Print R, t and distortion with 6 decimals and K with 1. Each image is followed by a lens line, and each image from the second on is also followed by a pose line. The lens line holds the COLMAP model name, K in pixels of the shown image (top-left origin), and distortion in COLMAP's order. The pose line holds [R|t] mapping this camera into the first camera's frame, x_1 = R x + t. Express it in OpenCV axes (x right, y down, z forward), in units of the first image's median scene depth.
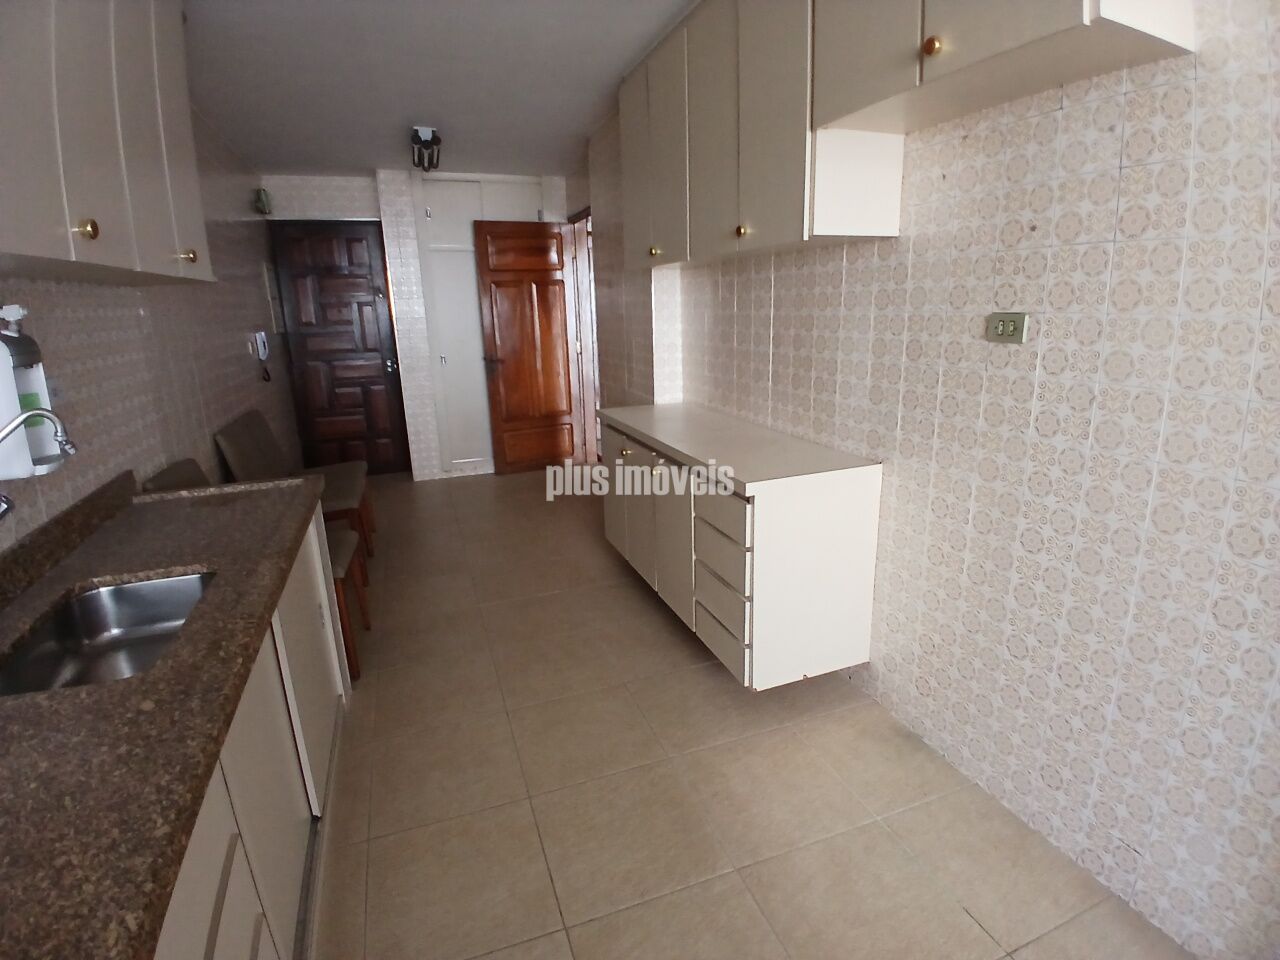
lens RADIAL K [[634.1, 0, 641.8], [0, 634.1, 476.5], [0, 0, 1]] dist [0.006603, -0.047831]
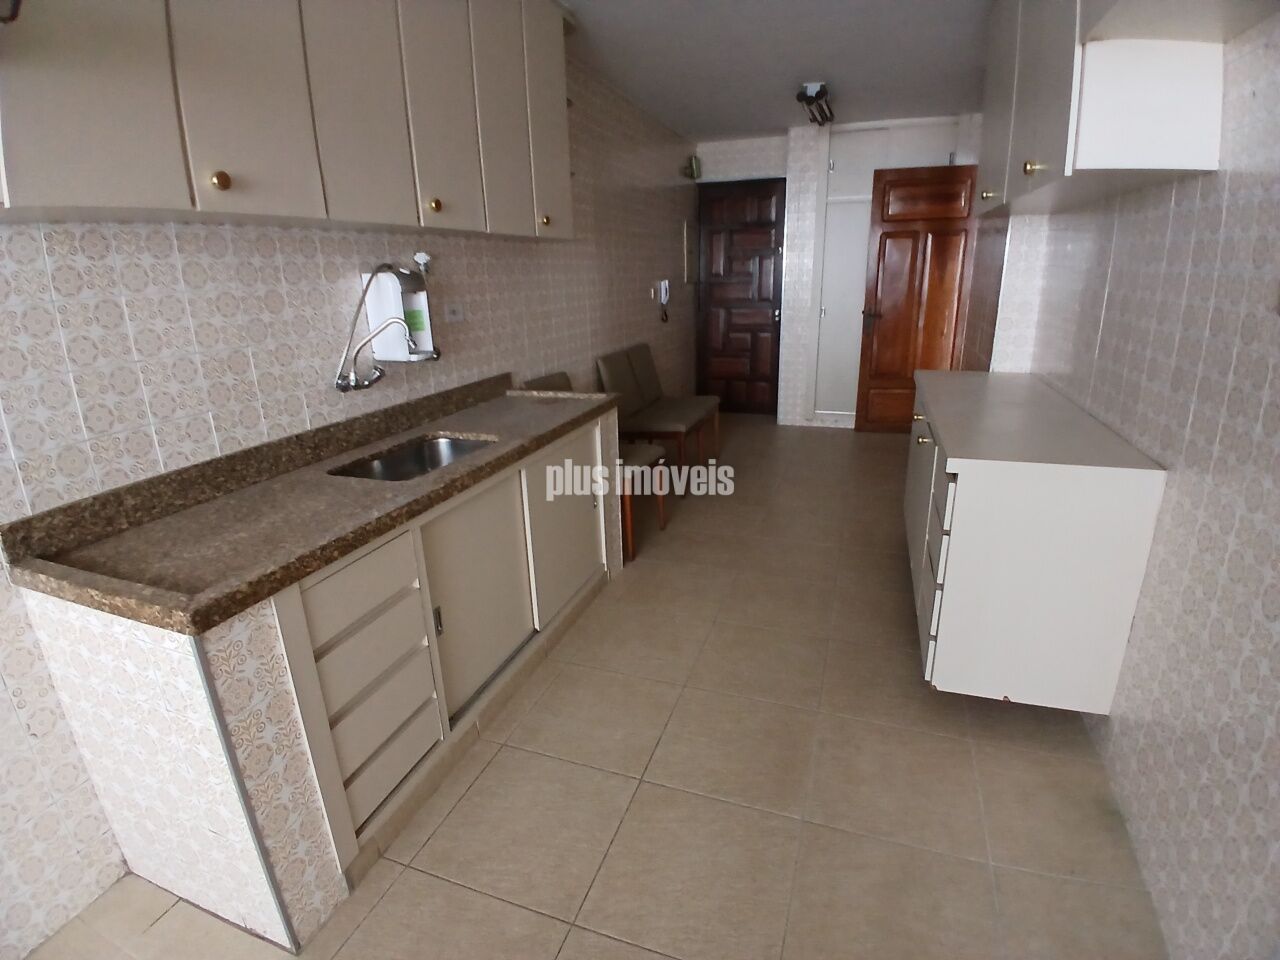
lens RADIAL K [[634.1, 0, 641.8], [0, 634.1, 476.5], [0, 0, 1]] dist [0.006603, -0.047831]
pose [[0.766525, 0.201887, -0.609656, 0.161329], [-0.160104, 0.979403, 0.123028, -0.001660], [0.621937, 0.003305, 0.783060, 0.012770]]
